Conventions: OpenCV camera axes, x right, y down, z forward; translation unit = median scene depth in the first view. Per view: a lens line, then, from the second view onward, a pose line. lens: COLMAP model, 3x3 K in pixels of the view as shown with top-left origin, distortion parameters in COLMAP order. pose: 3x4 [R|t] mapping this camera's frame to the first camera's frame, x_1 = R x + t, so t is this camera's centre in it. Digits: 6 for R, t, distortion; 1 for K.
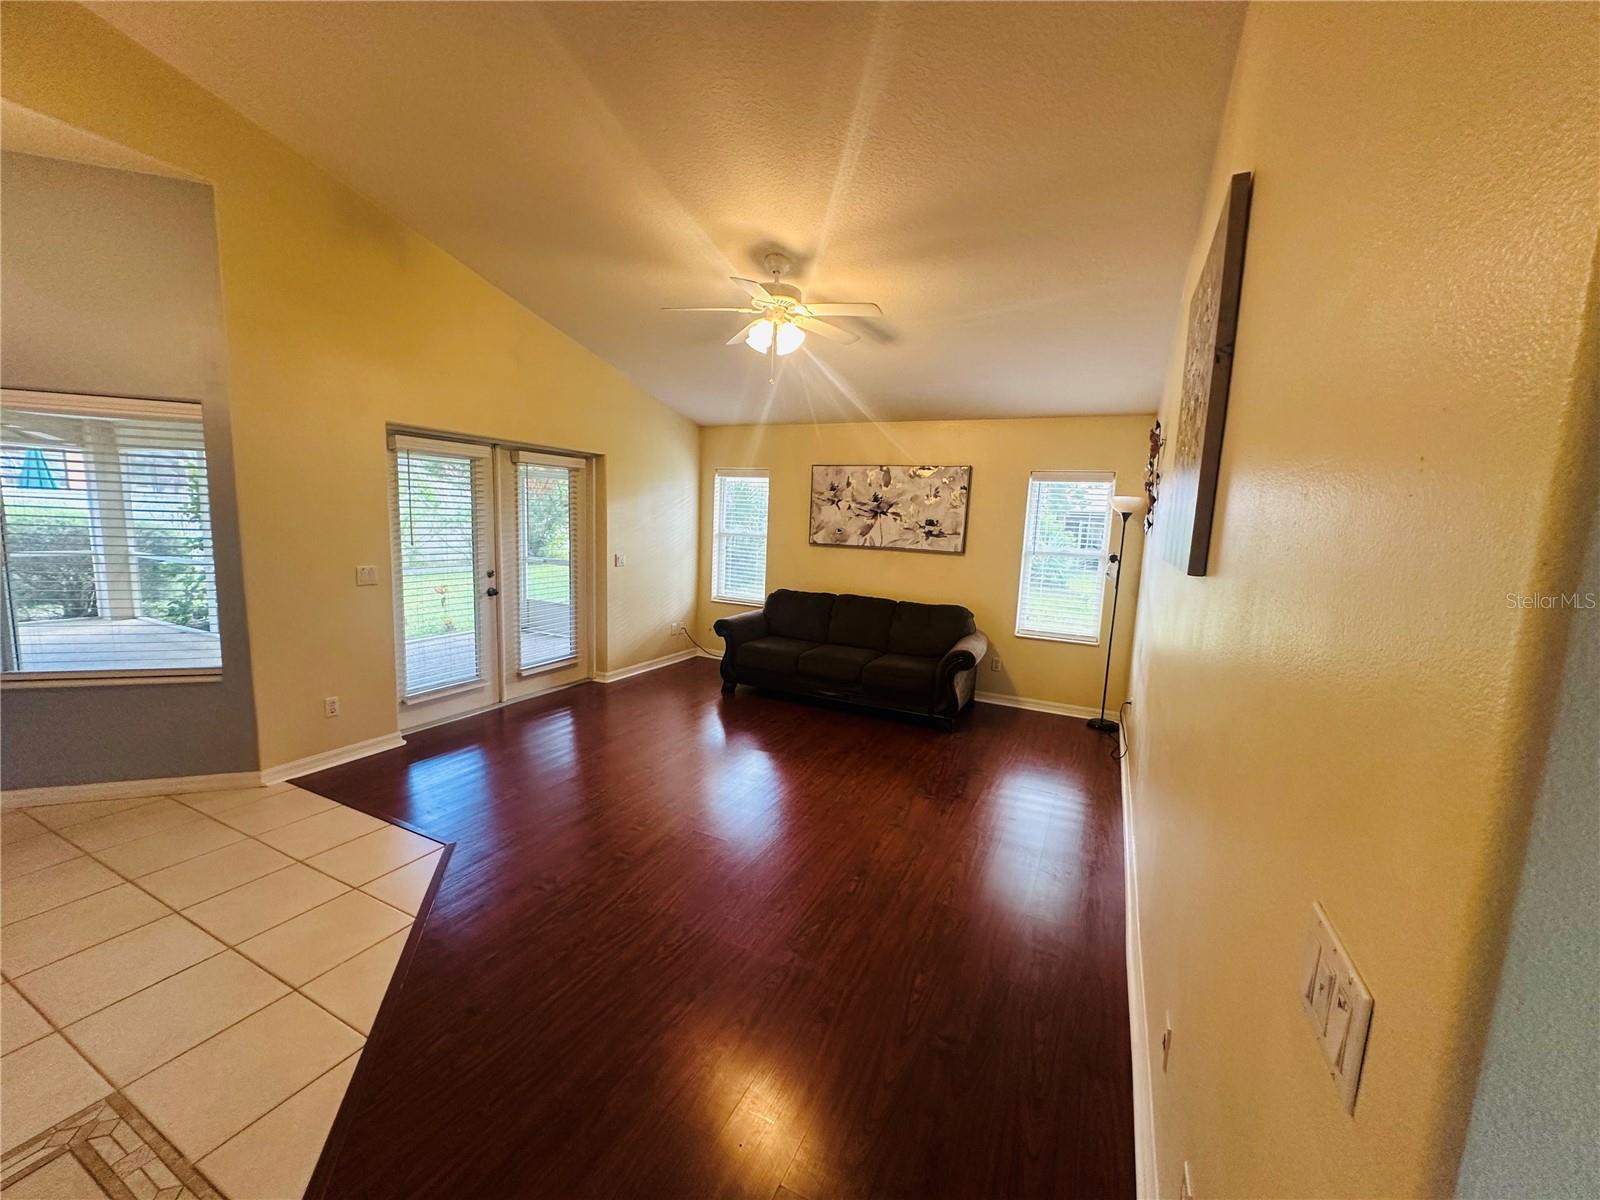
lens RADIAL K [[632.0, 0, 797.2], [0, 632.0, 598.3], [0, 0, 1]] dist [-0.004607, 0.000023]
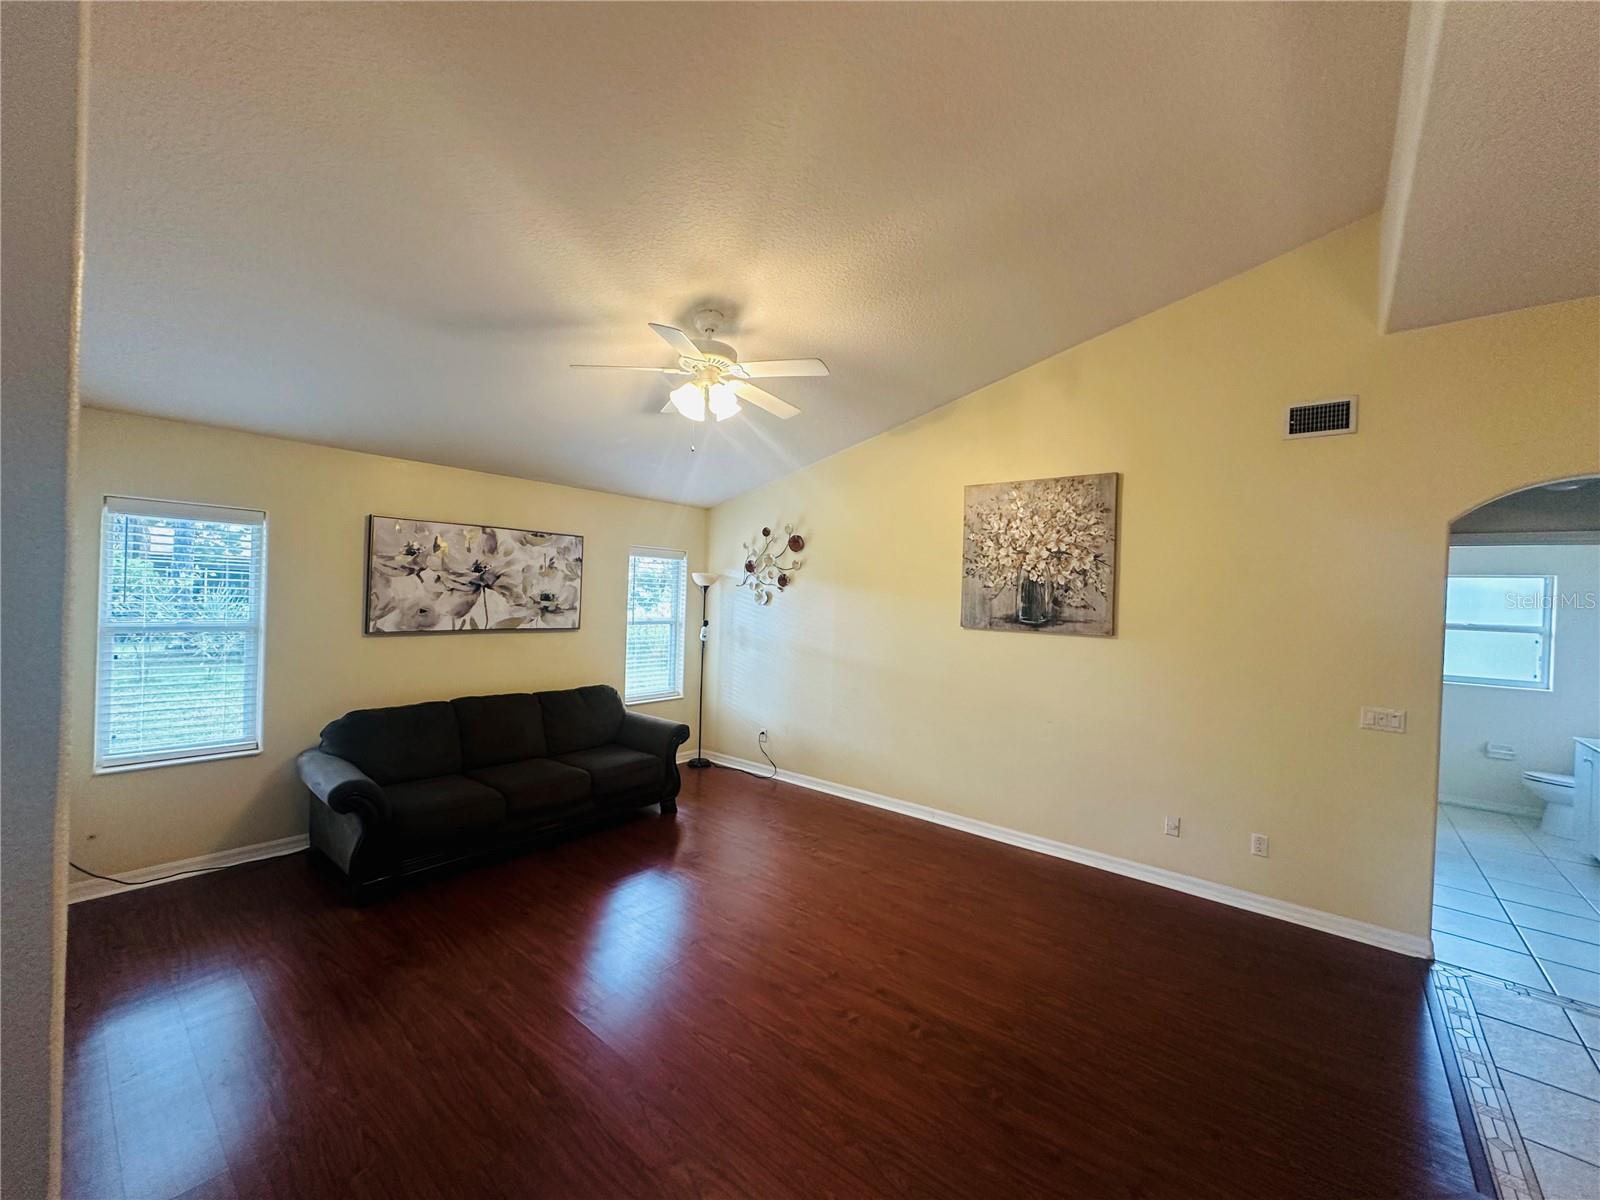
lens RADIAL K [[632.0, 0, 802.0], [0, 632.0, 596.8], [0, 0, 1]] dist [-0.004607, 0.000023]
pose [[0.246567, -0.034300, 0.968519, -0.528931], [0.103585, 0.994581, 0.008852, -0.088474], [-0.963574, 0.098141, 0.248784, 0.427141]]
